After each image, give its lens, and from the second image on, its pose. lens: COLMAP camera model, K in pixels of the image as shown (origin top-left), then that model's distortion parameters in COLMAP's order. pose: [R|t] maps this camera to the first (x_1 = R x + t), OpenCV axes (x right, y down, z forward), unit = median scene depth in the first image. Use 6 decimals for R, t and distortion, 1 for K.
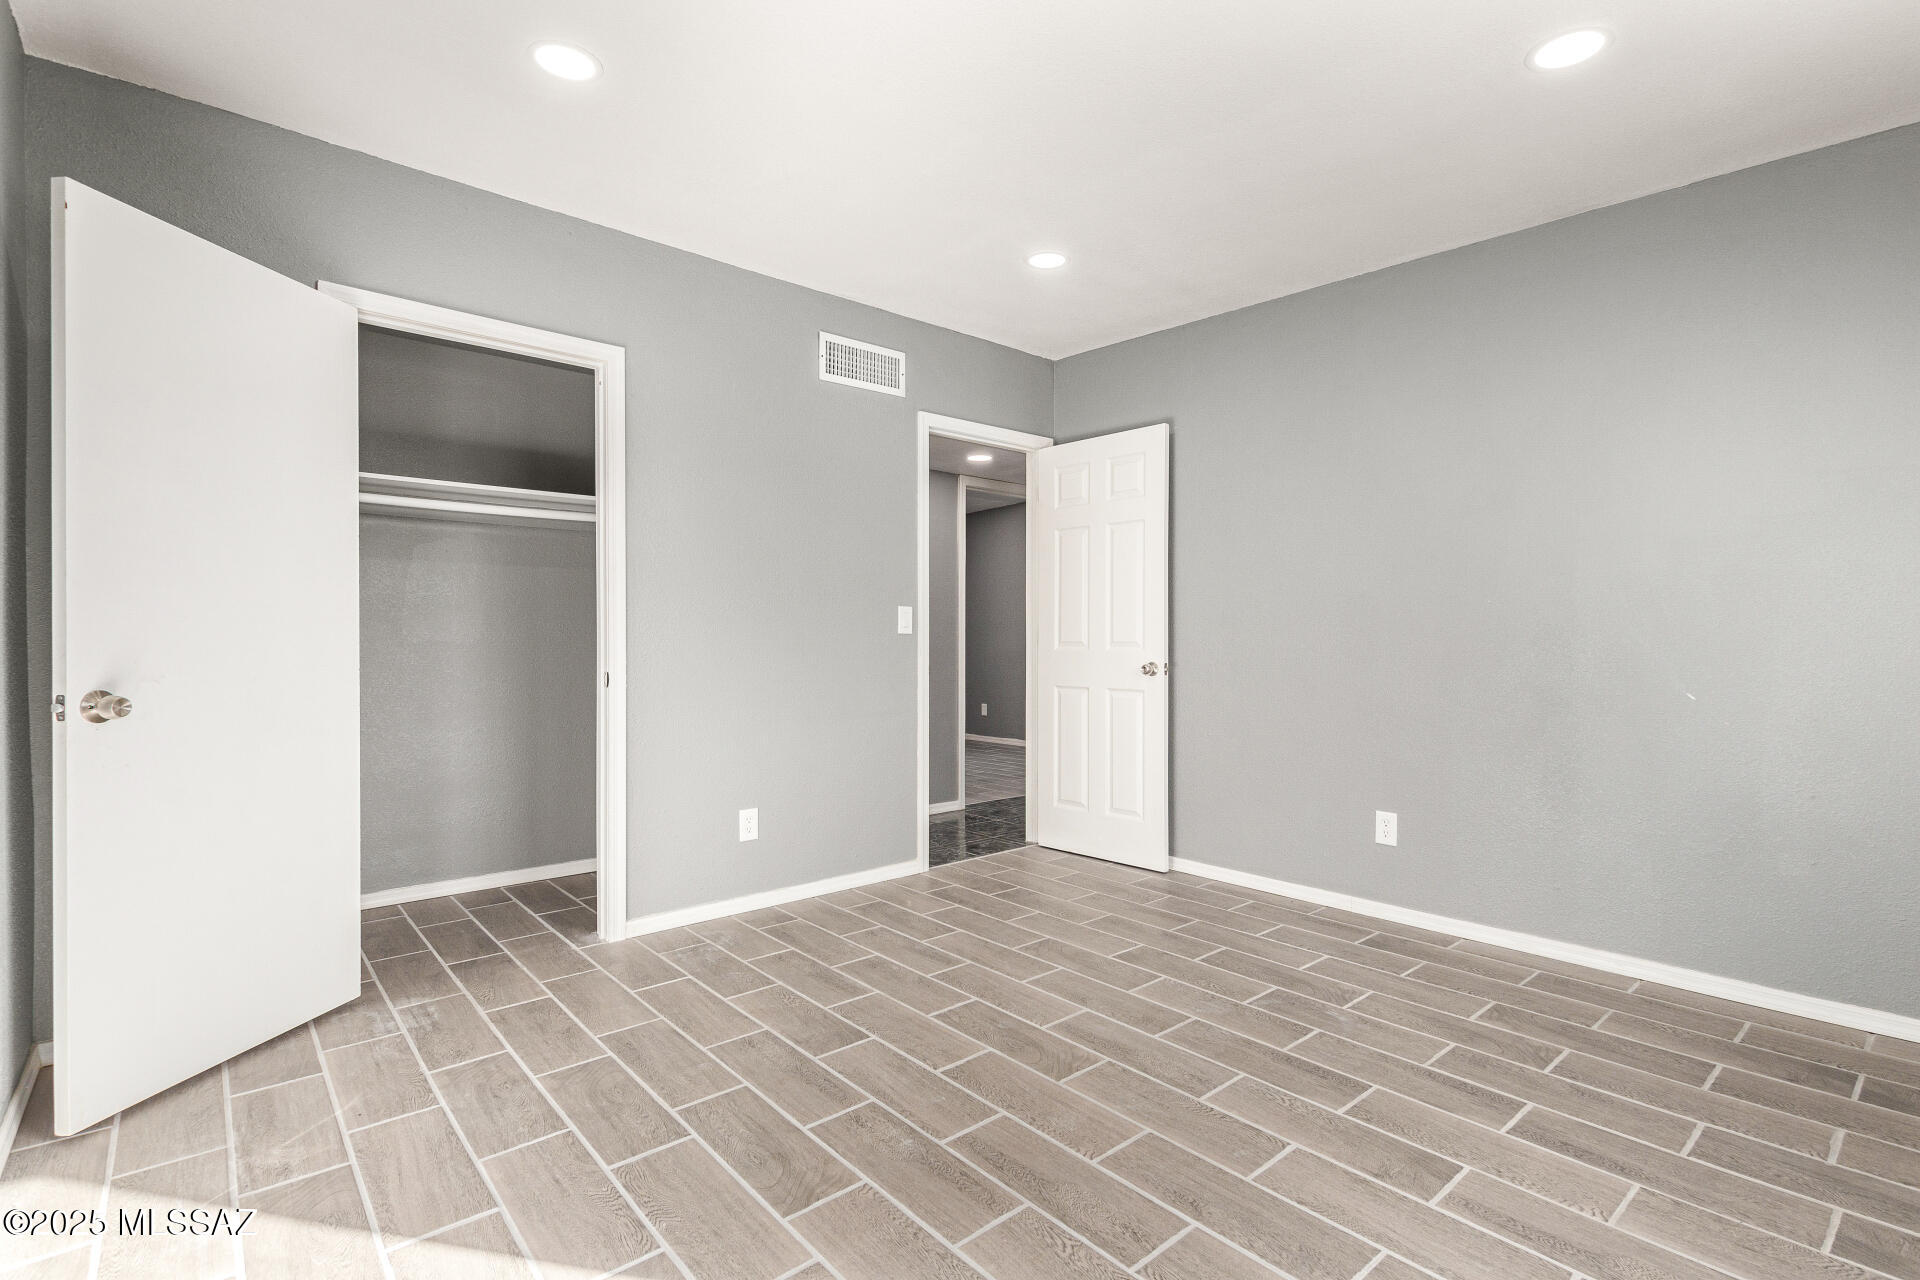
lens RADIAL K [[896.7, 0, 965.7], [0, 896.7, 635.1], [0, 0, 1]] dist [0.007063, -0.000949]
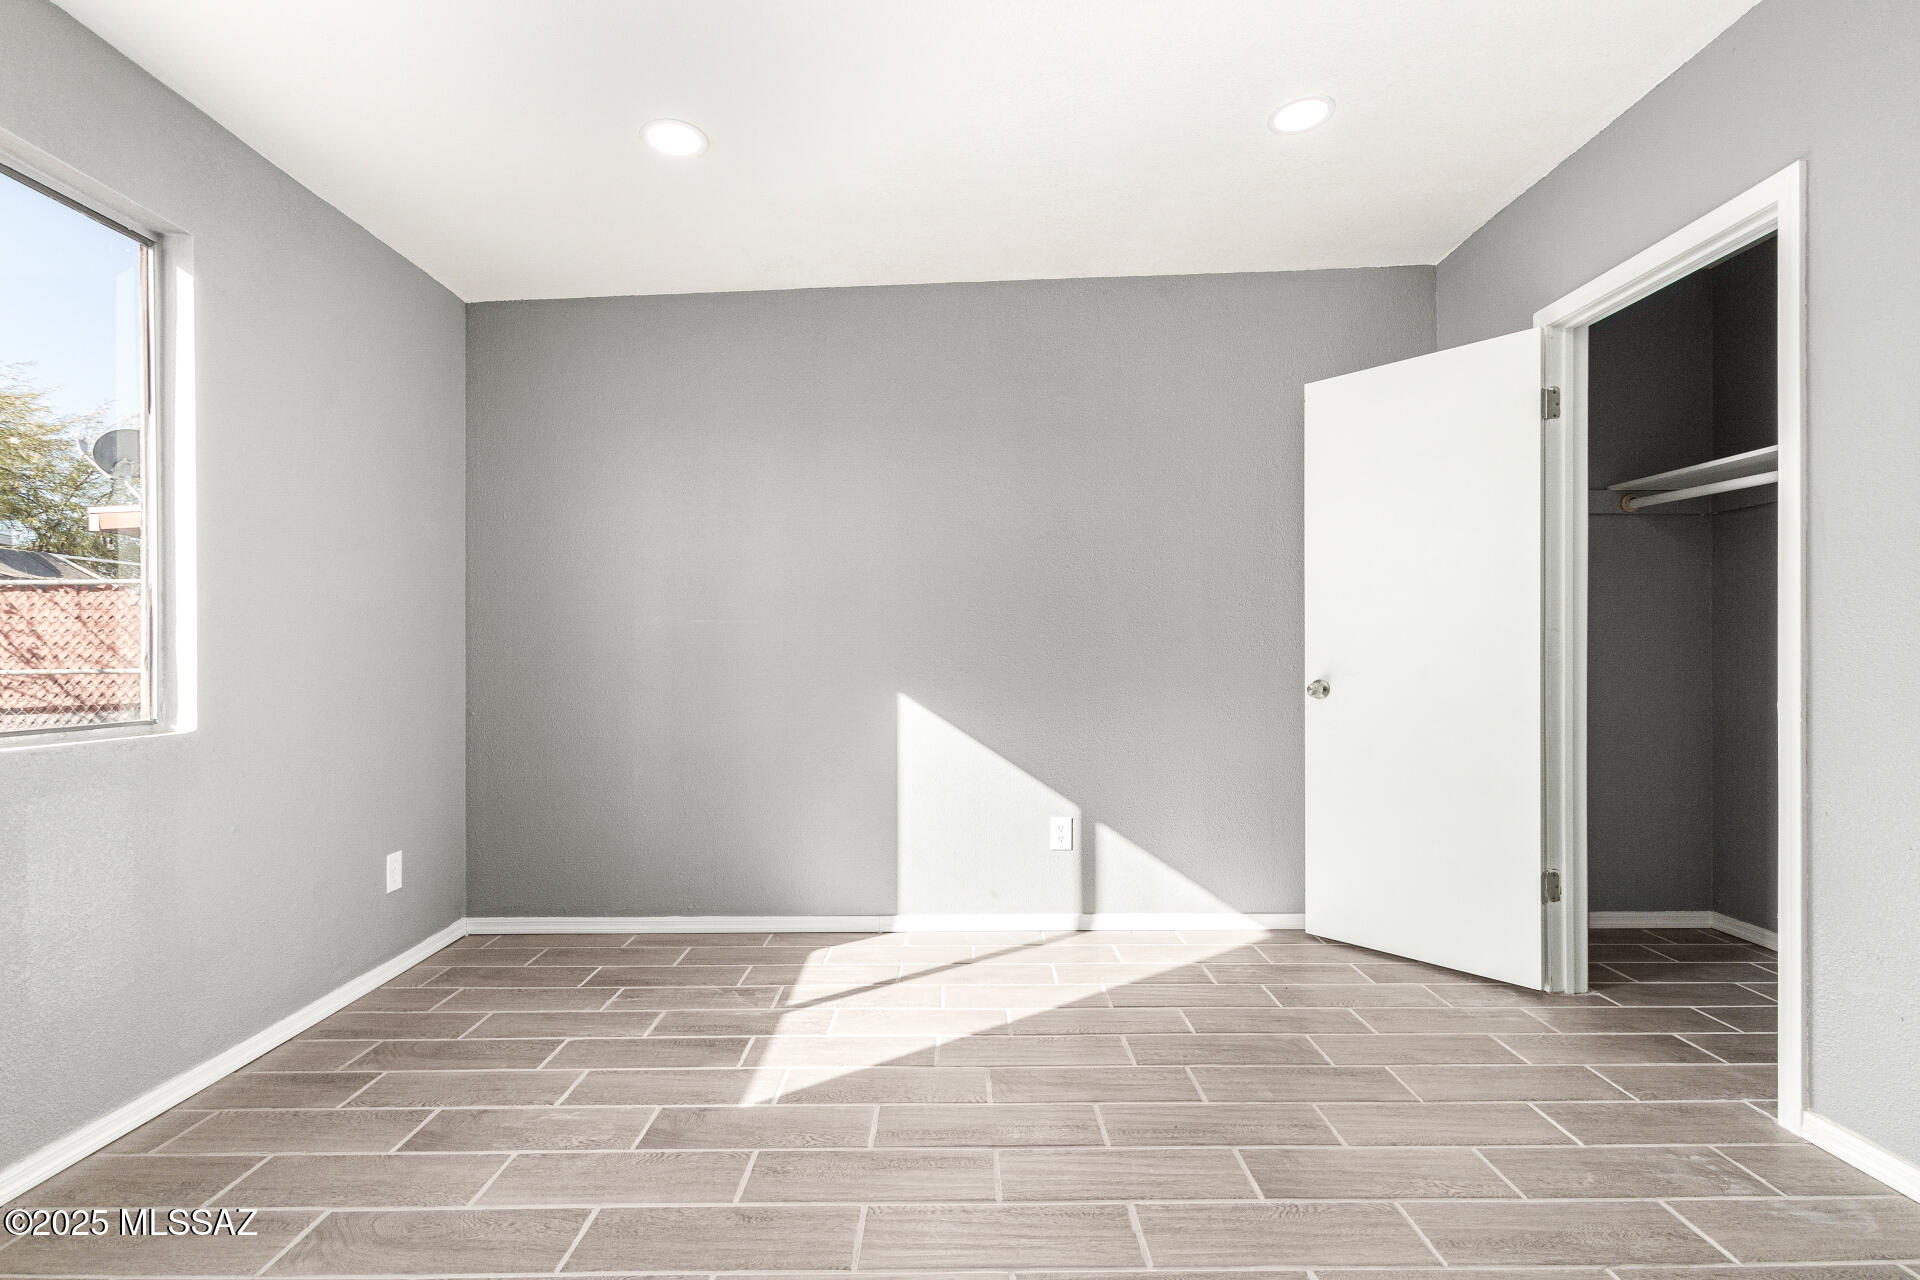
lens RADIAL K [[896.7, 0, 971.4], [0, 896.7, 650.2], [0, 0, 1]] dist [0.007063, -0.000949]
pose [[-0.646180, 0.002021, -0.763182, 0.684027], [0.010664, 0.999923, -0.006381, 0.010087], [0.763110, -0.012261, -0.646152, 1.477260]]
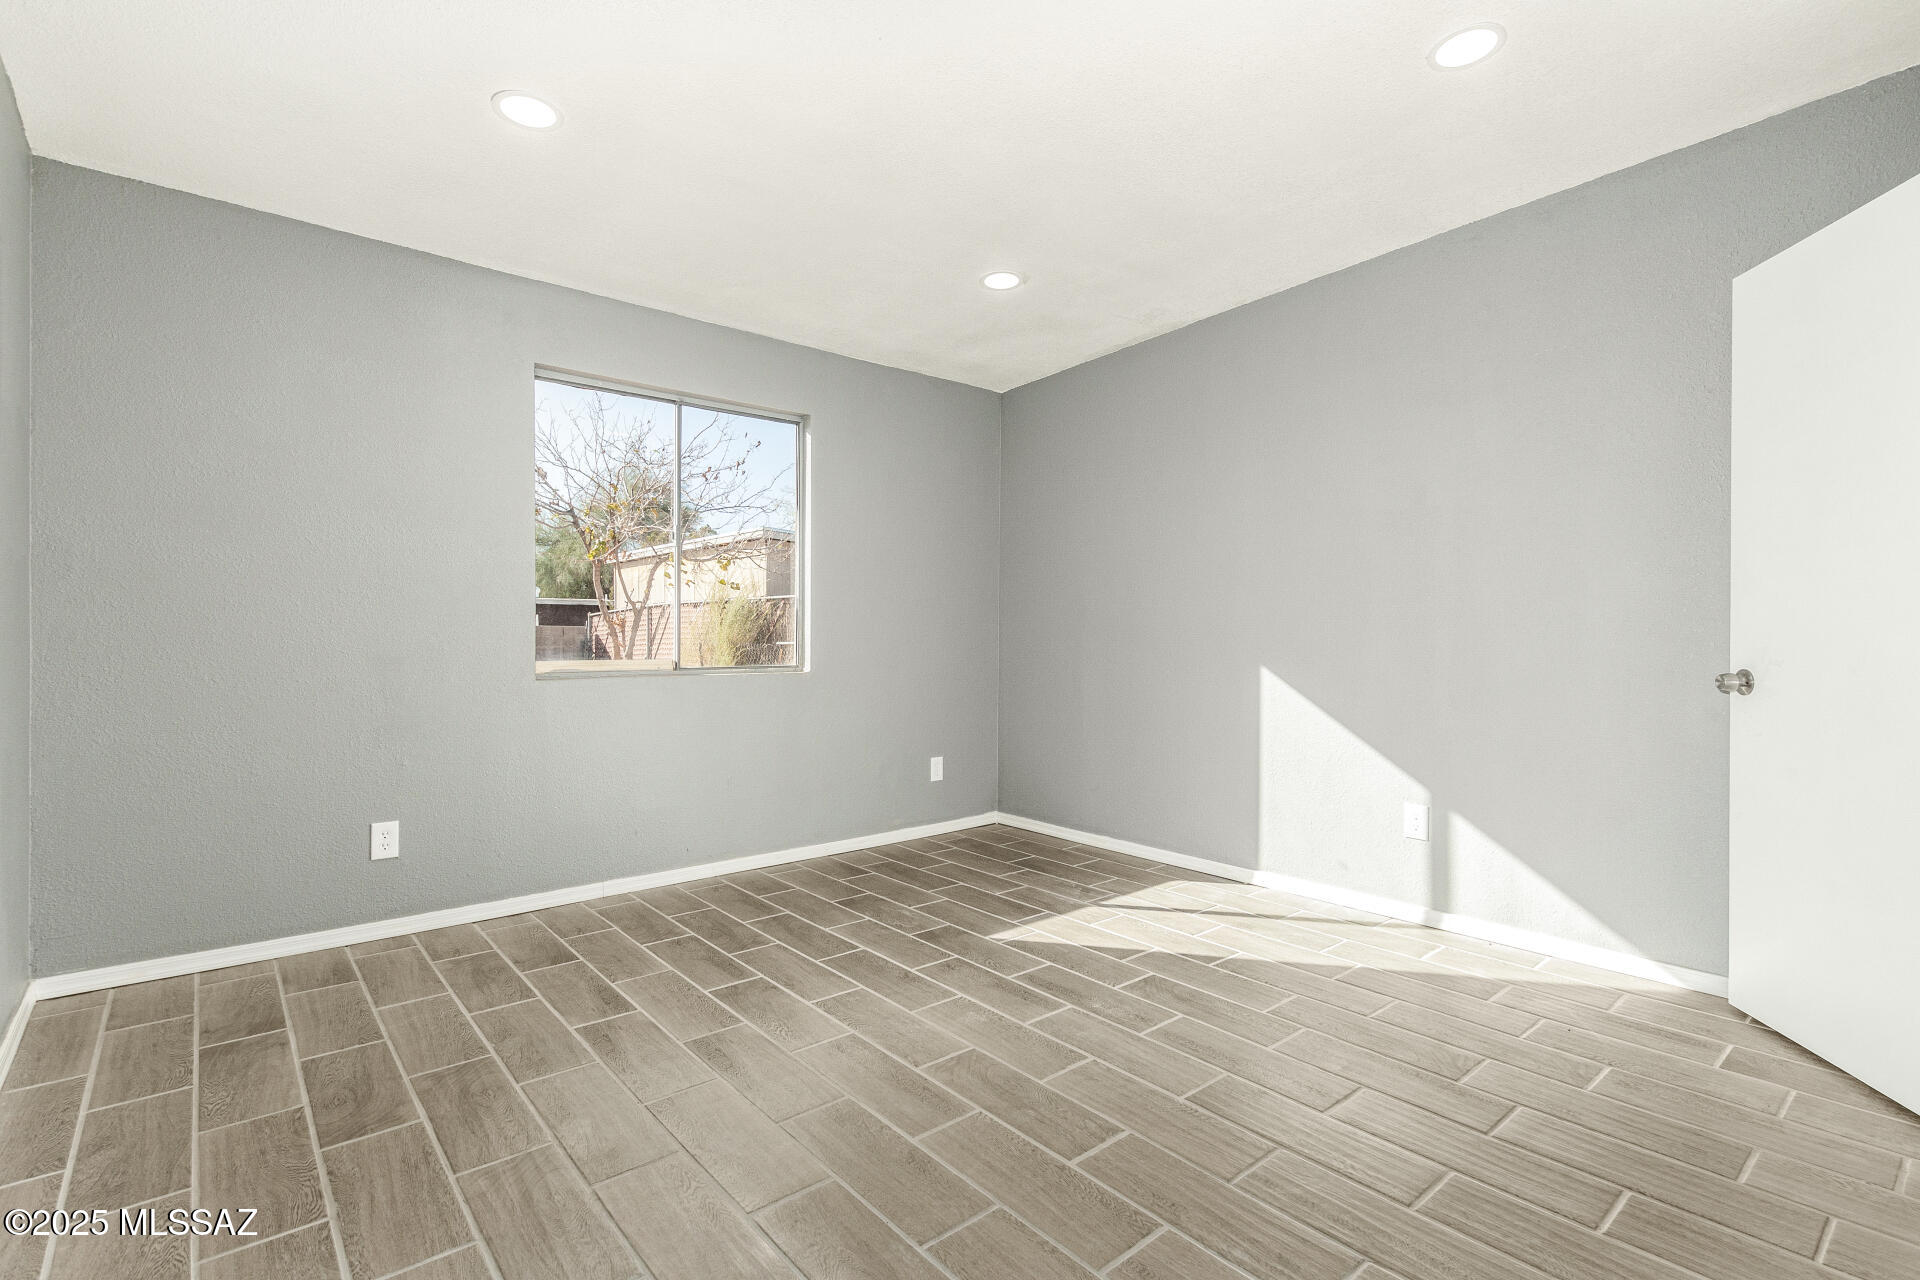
lens RADIAL K [[896.7, 0, 972.1], [0, 896.7, 636.7], [0, 0, 1]] dist [0.007063, -0.000949]
pose [[-0.999999, 0.000529, 0.001434, 0.105947], [0.000520, 0.999980, -0.006295, 0.021373], [-0.001437, -0.006294, -0.999979, 2.111577]]
